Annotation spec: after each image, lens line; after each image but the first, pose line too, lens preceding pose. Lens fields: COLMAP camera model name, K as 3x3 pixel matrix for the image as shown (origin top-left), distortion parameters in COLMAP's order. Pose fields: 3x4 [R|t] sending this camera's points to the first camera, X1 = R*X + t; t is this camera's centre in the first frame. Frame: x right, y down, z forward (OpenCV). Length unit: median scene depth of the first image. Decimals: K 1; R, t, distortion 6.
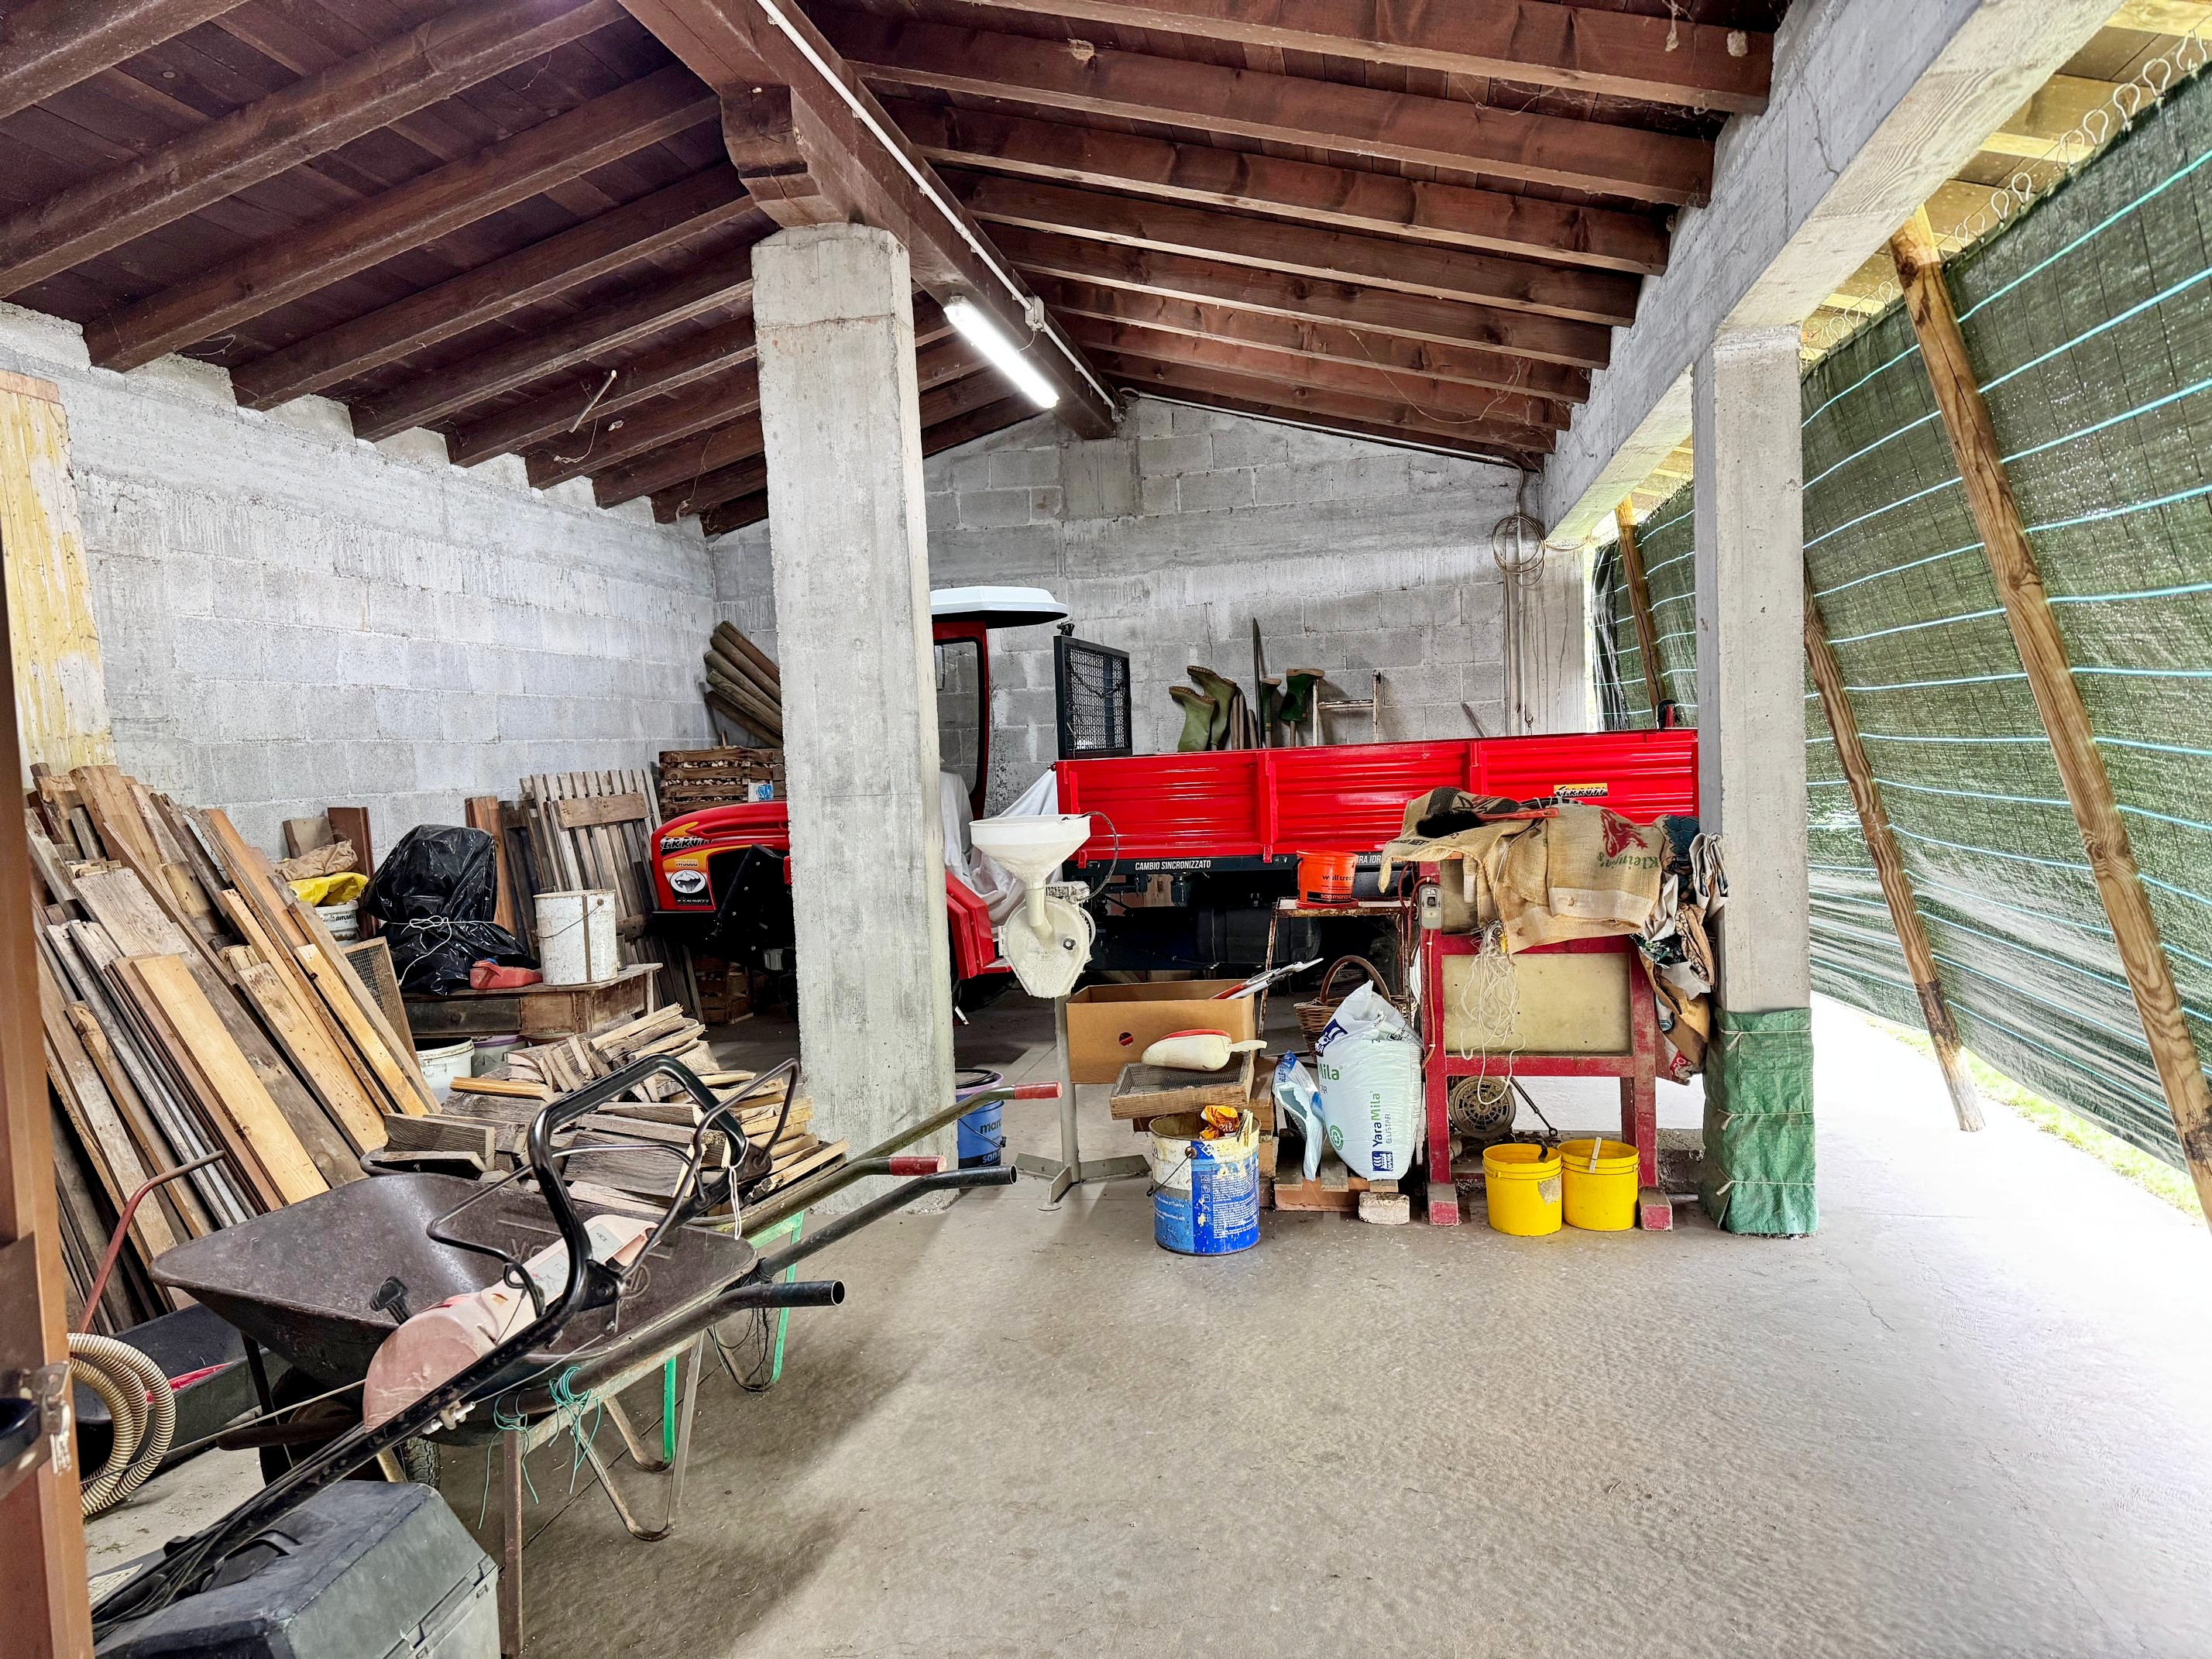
lens RADIAL K [[1561.3, 0, 1122.1], [0, 1561.3, 820.1], [0, 0, 1]] dist [-0.029965, -0.009774]
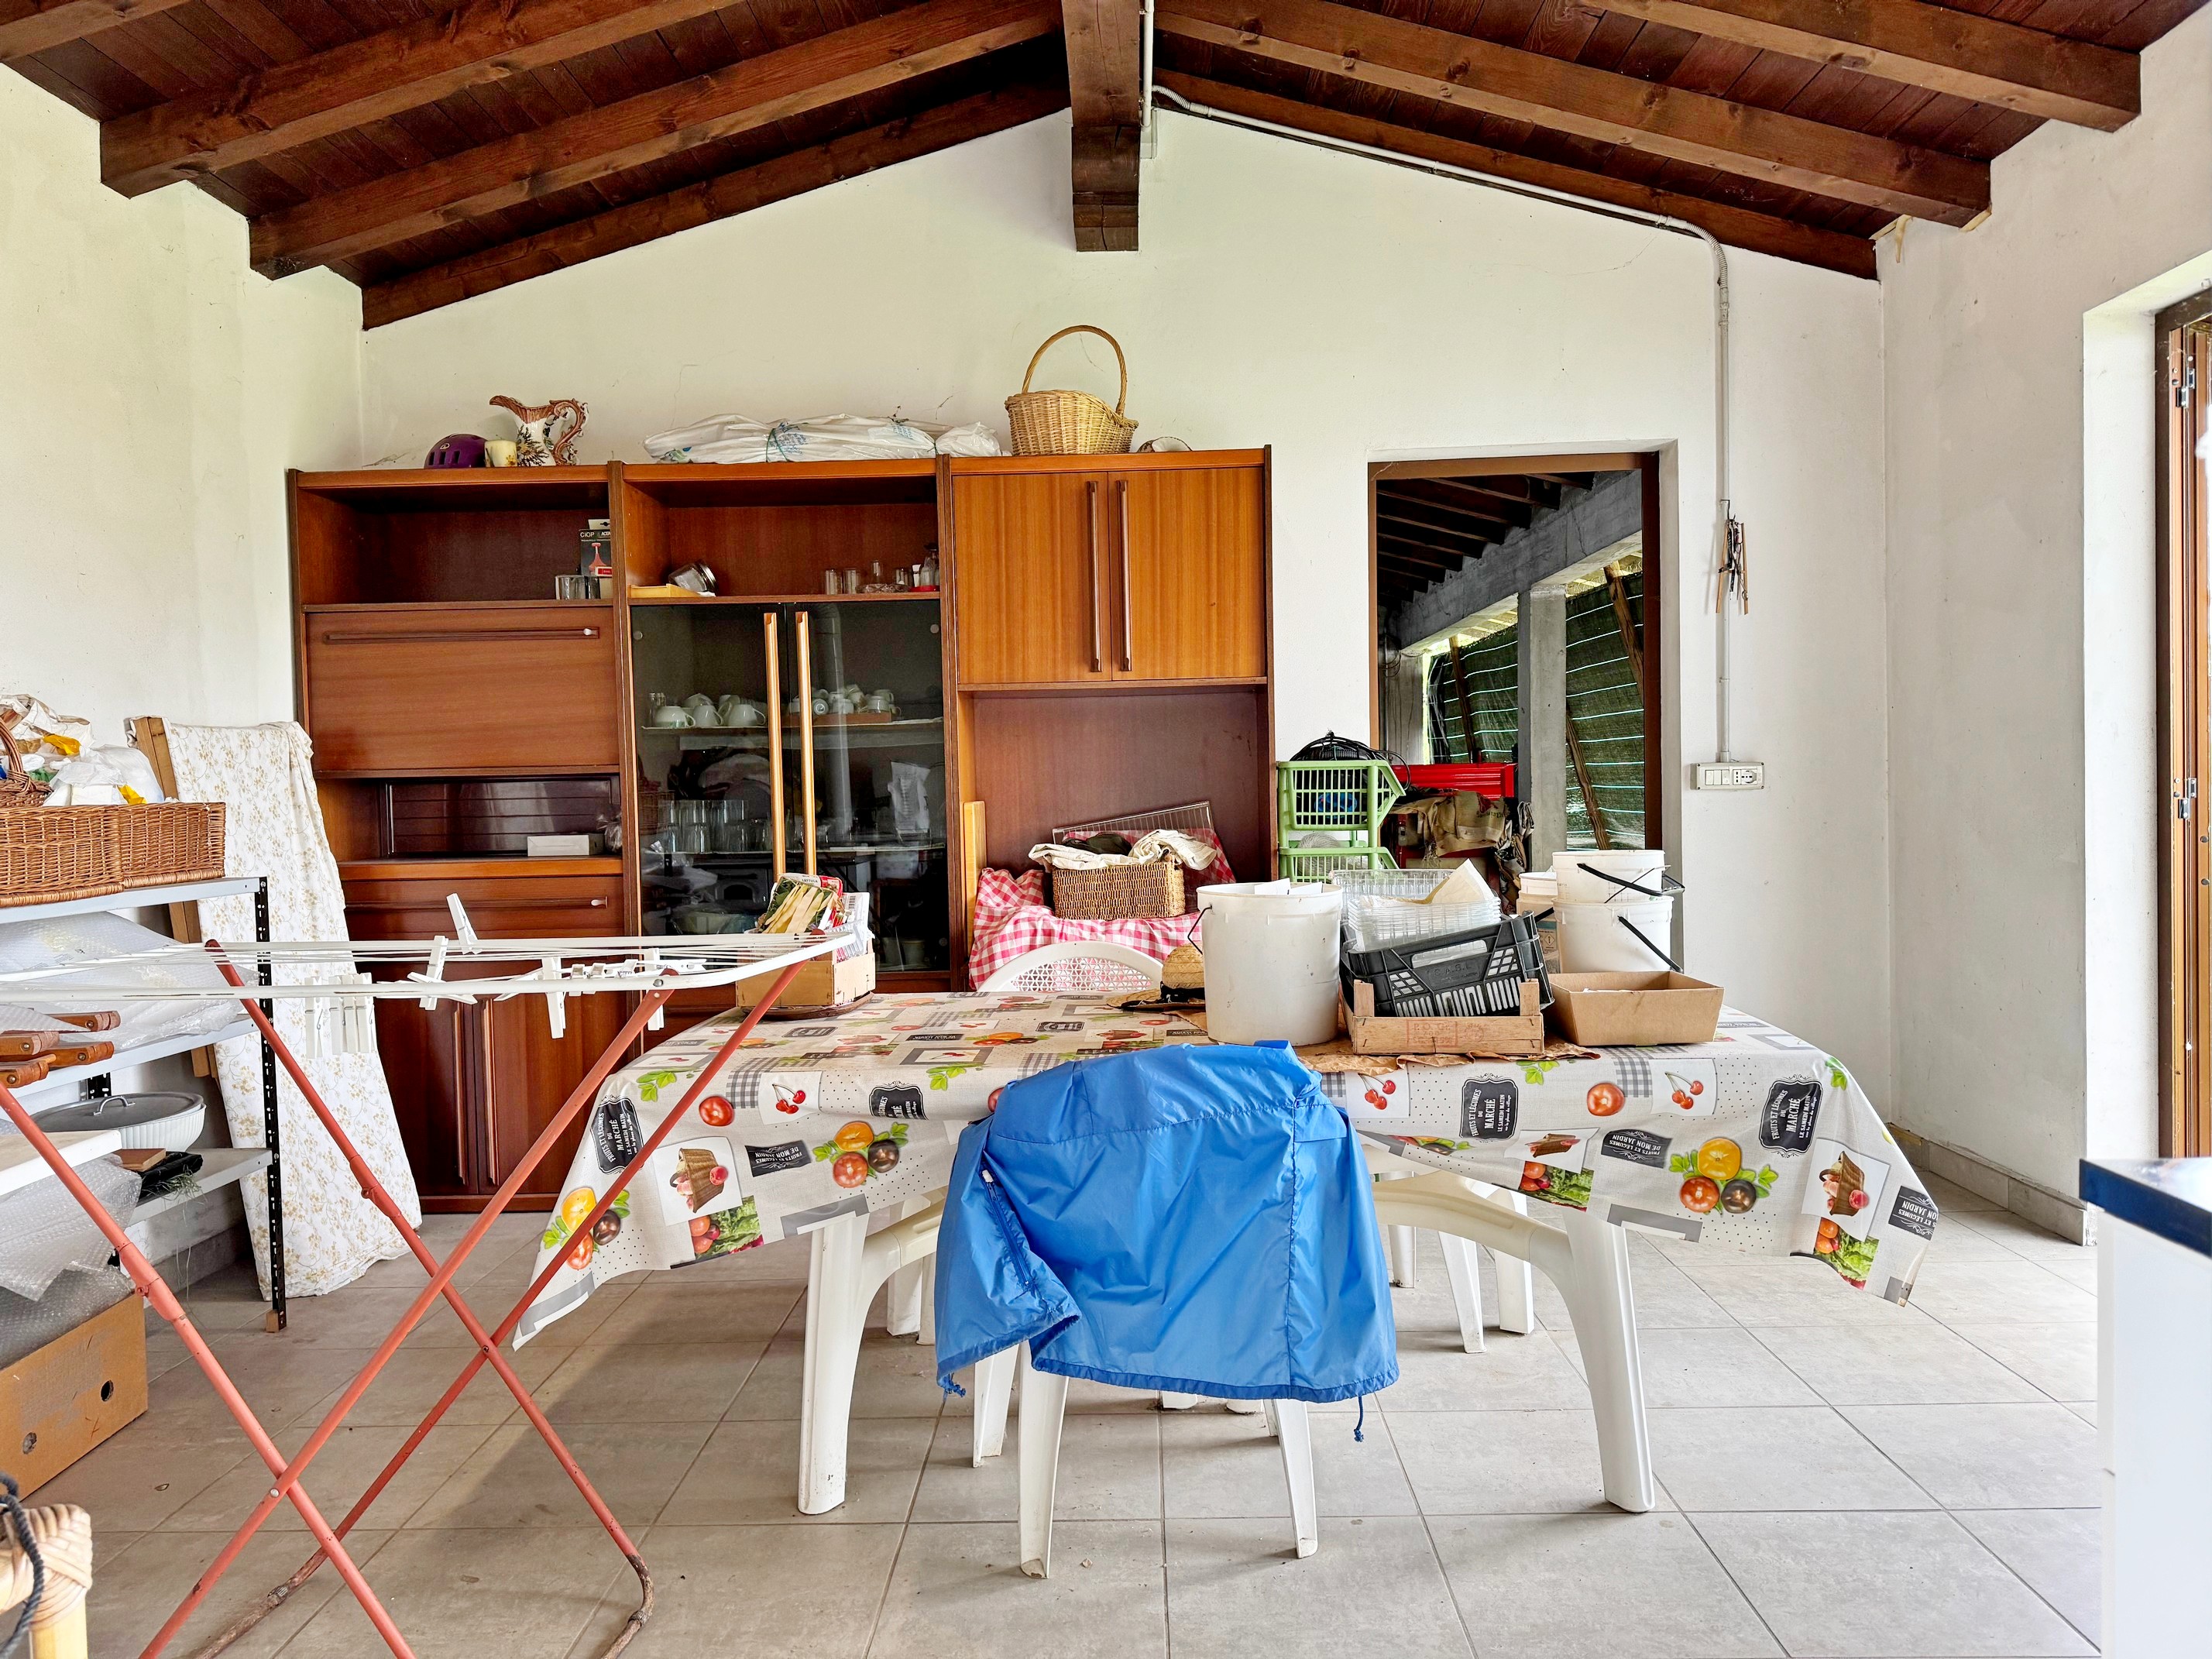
lens RADIAL K [[1561.3, 0, 1094.1], [0, 1561.3, 834.6], [0, 0, 1]] dist [-0.029965, -0.009774]
pose [[0.988379, 0.016639, 0.151098, -0.568965], [-0.013096, 0.999616, -0.024416, 0.115286], [-0.151446, 0.022153, 0.988217, -1.114669]]
